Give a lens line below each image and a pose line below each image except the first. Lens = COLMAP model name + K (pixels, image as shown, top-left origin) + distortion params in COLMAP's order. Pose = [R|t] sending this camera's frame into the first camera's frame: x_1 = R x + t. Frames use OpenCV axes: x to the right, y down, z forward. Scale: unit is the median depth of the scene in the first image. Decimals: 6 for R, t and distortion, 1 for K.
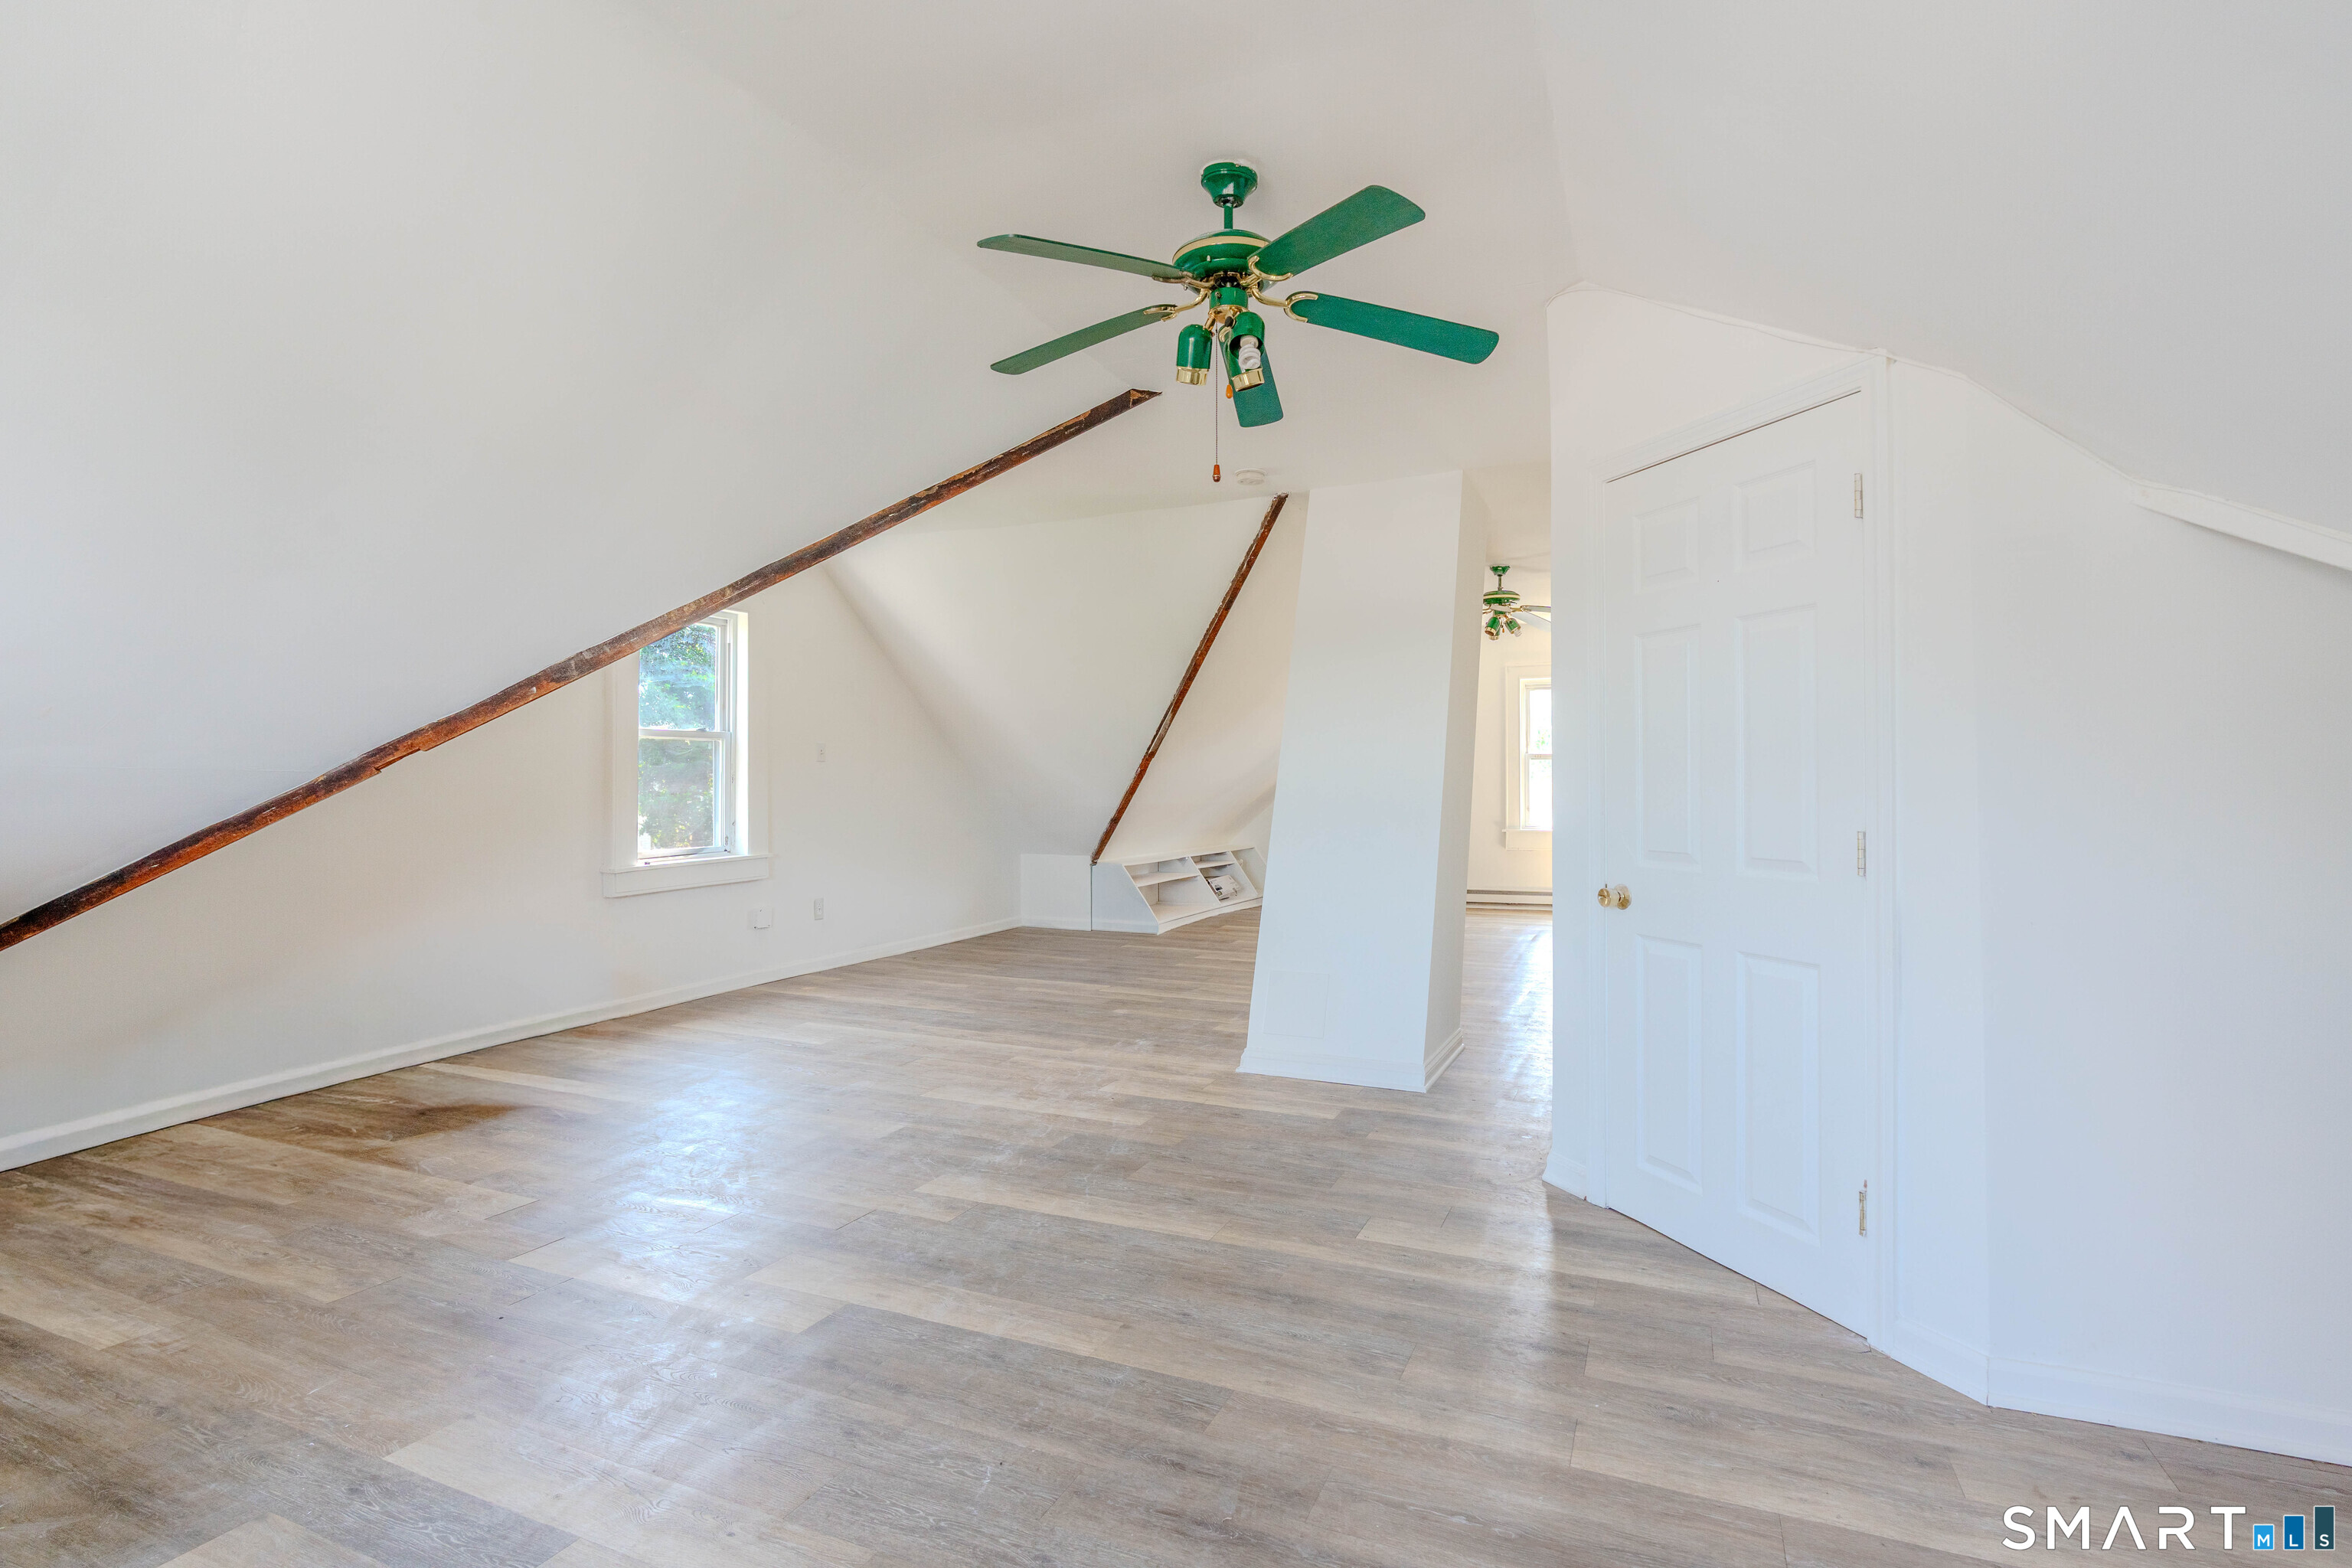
lens RADIAL K [[1094.9, 0, 1217.3], [0, 1094.9, 789.2], [0, 0, 1]] dist [-0.007506, 0.000921]
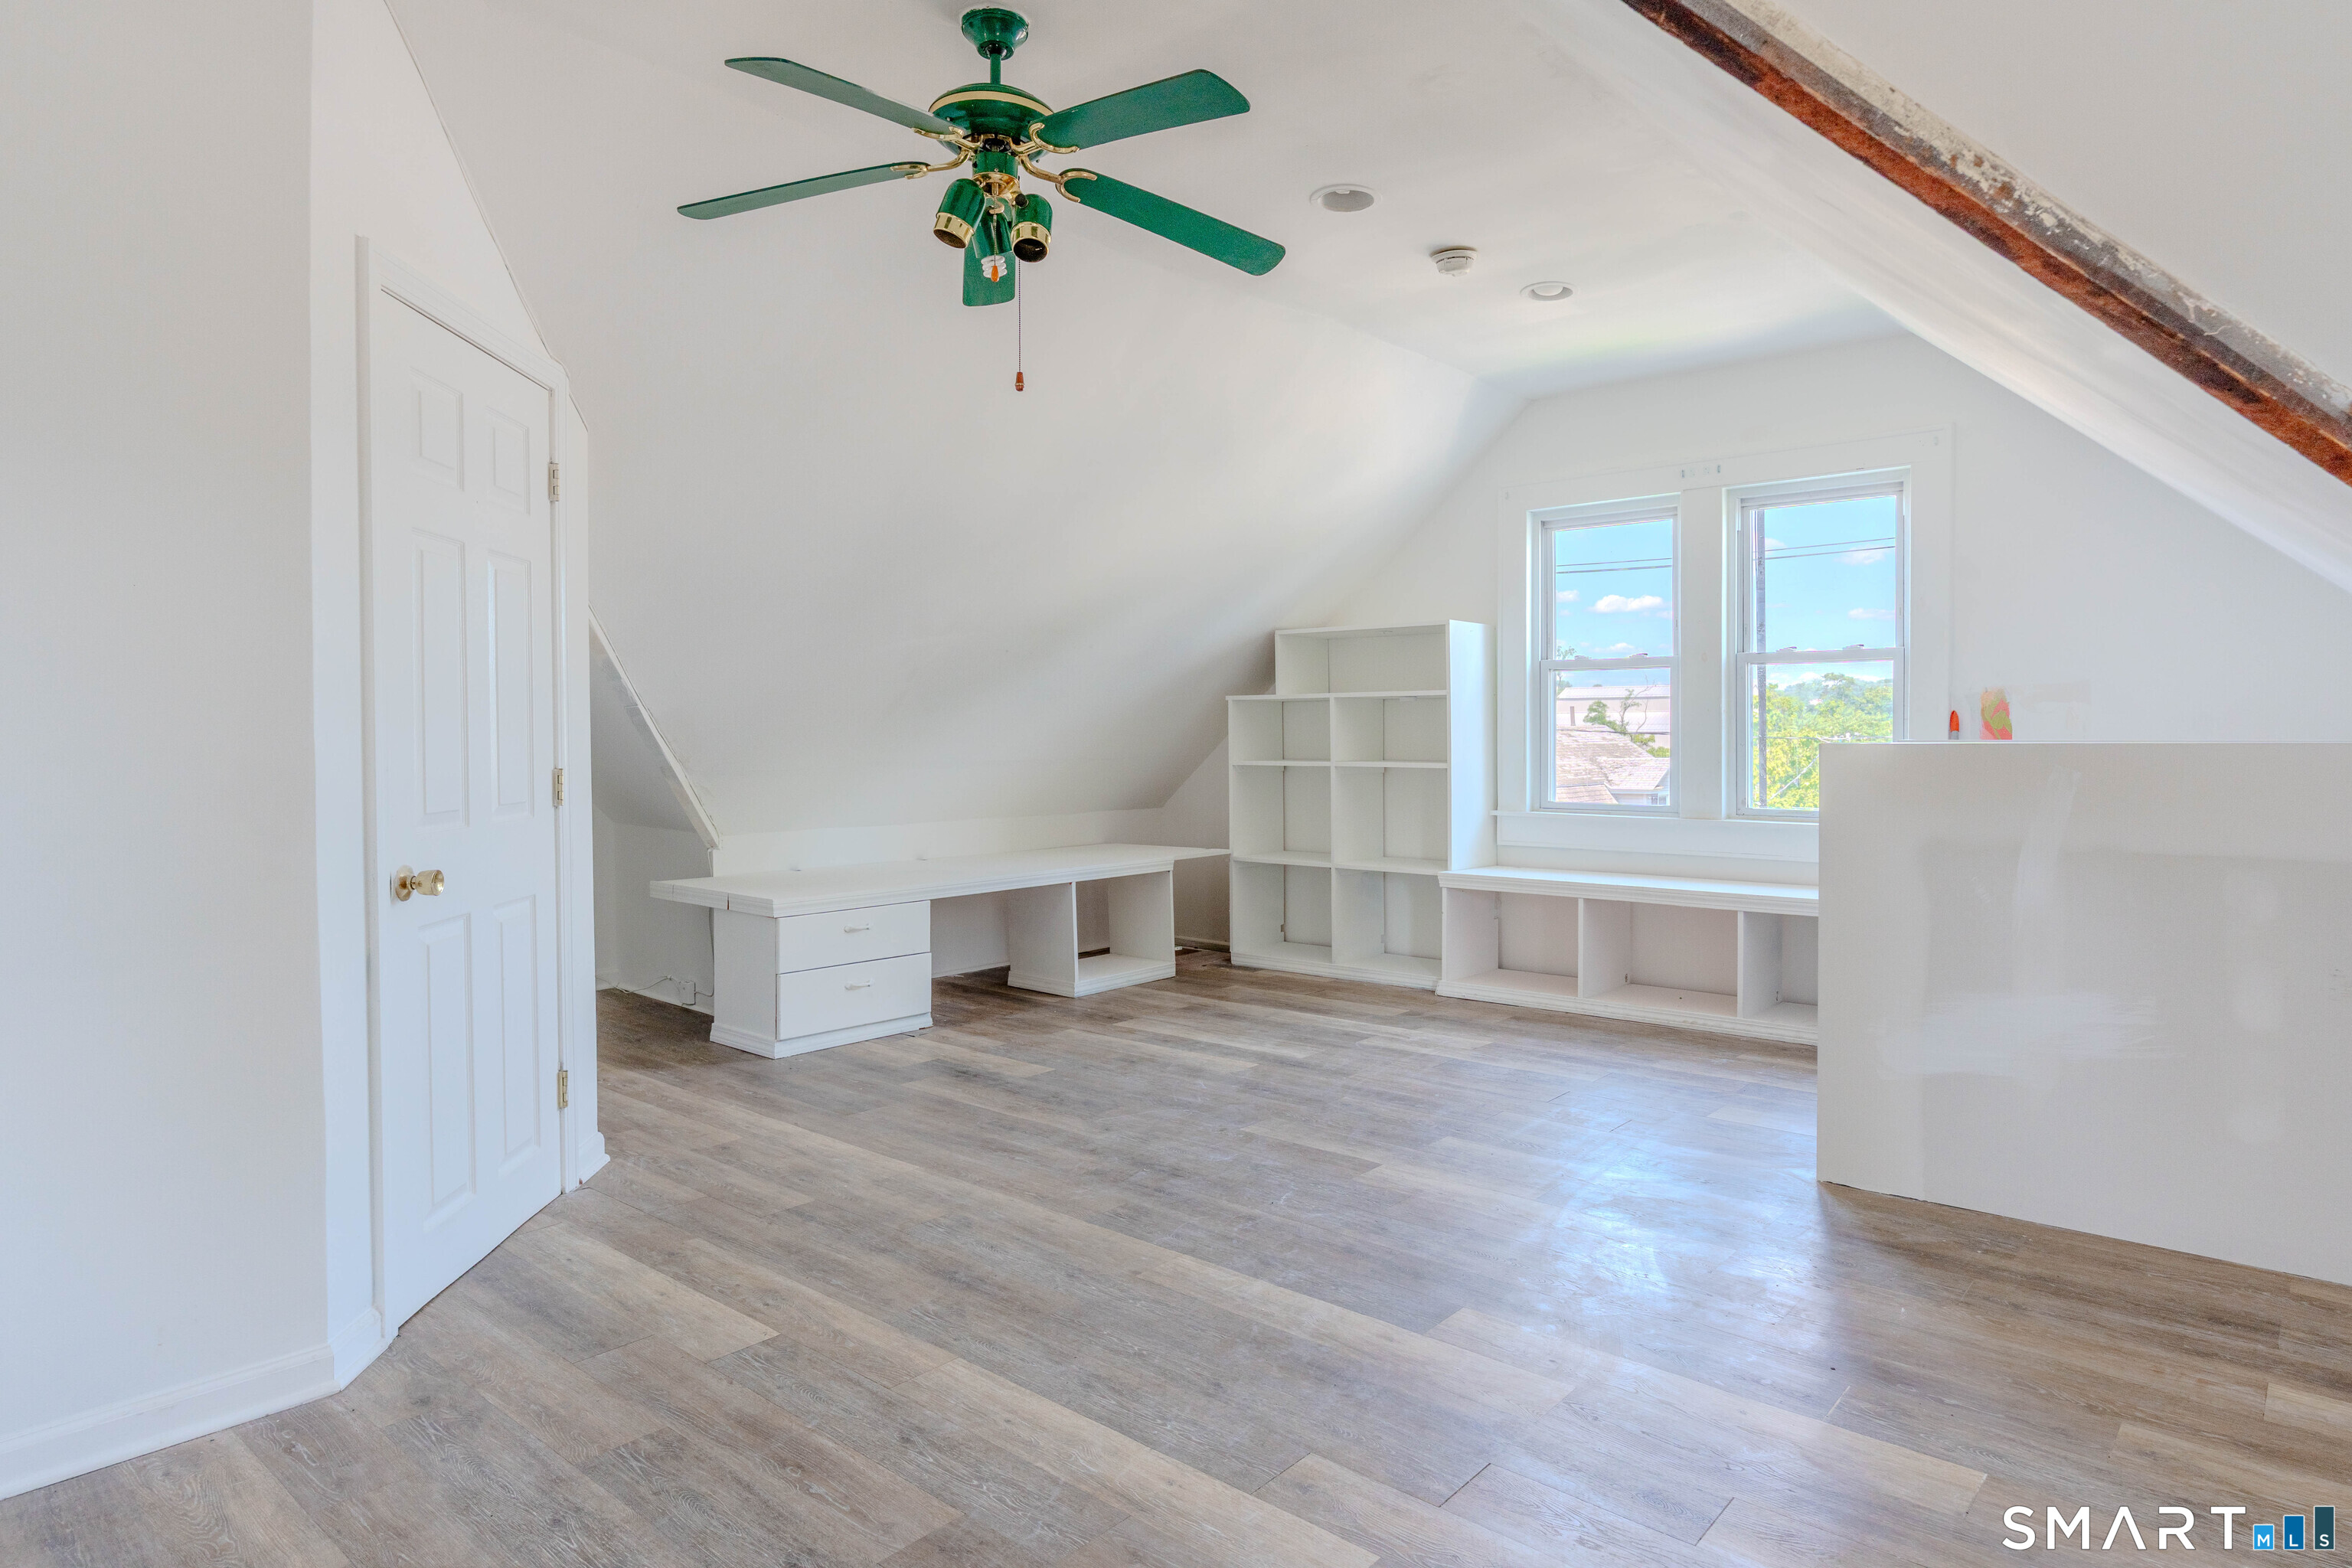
lens RADIAL K [[1354.3, 0, 1237.4], [0, 1354.3, 777.1], [0, 0, 1]] dist [-0.005496, -0.000428]
pose [[-0.957483, -0.008187, 0.288374, -0.508630], [0.002325, 0.999346, 0.036091, -0.003557], [-0.288481, 0.035227, -0.956837, 2.073268]]
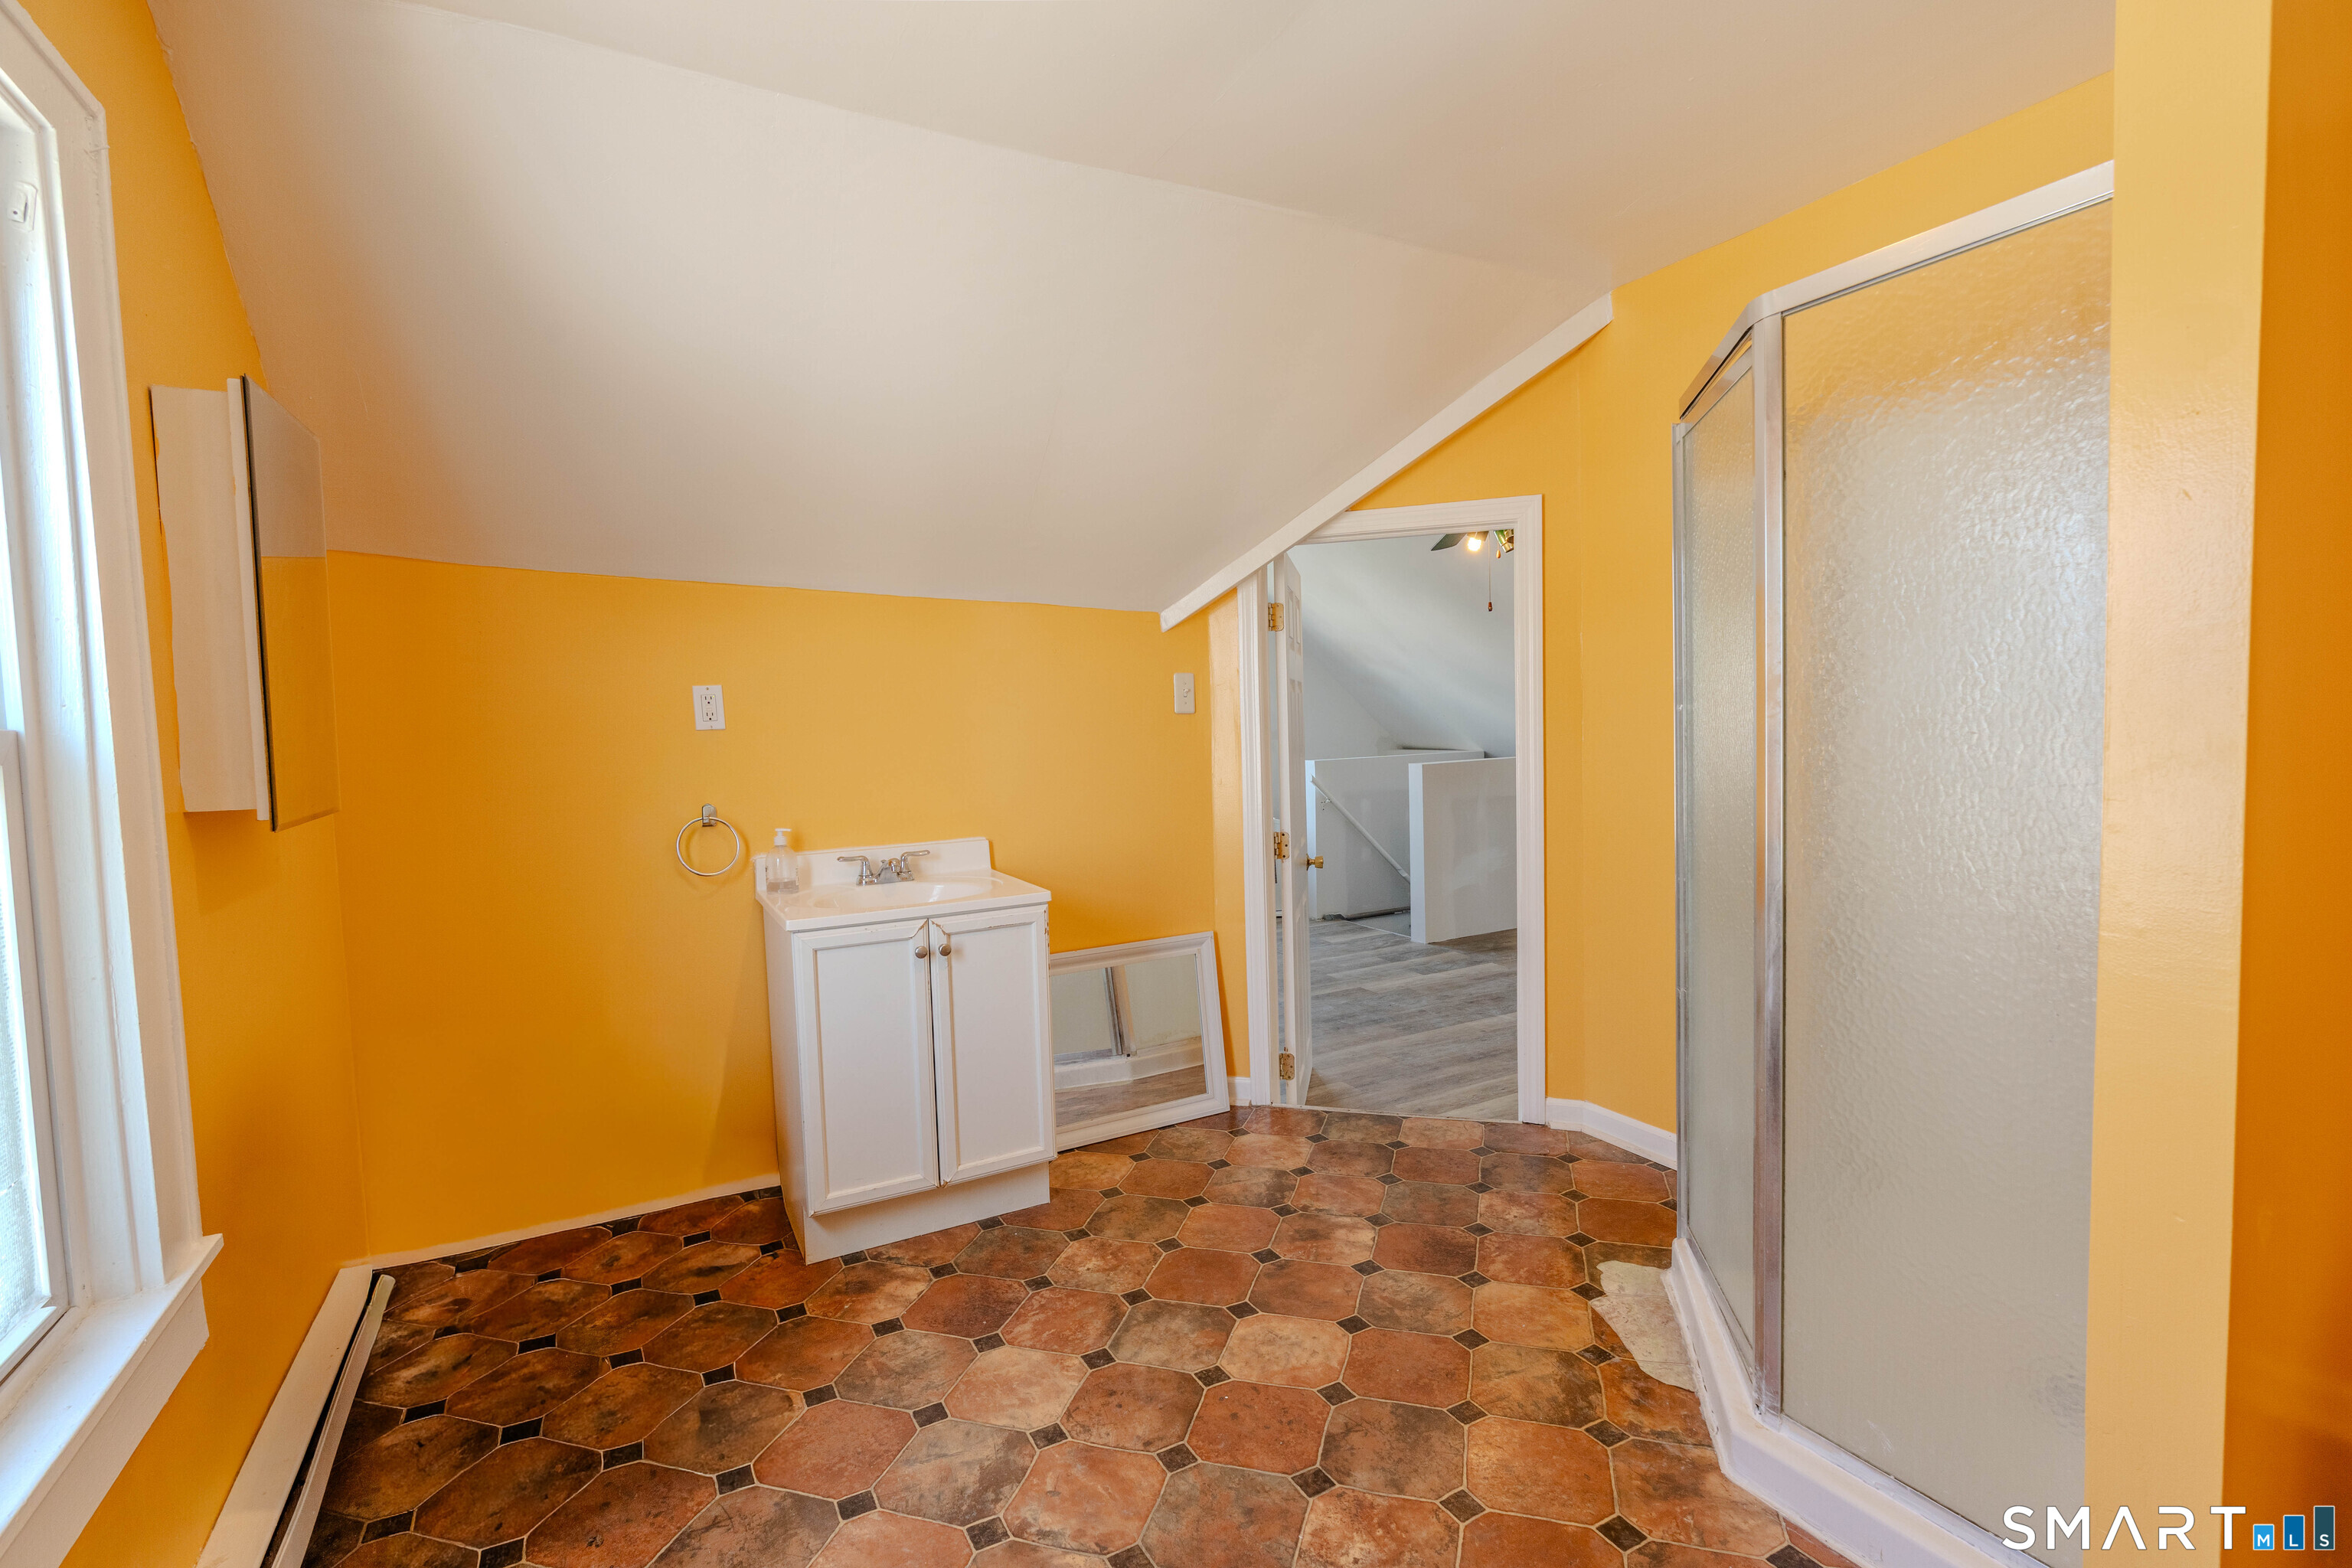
lens RADIAL K [[1094.9, 0, 1217.3], [0, 1094.9, 789.2], [0, 0, 1]] dist [-0.007506, 0.000921]
pose [[-0.590260, 0.066833, -0.804442, 1.819711], [0.018914, 0.997438, 0.068989, -0.121658], [0.806992, 0.025506, -0.590012, 1.760527]]
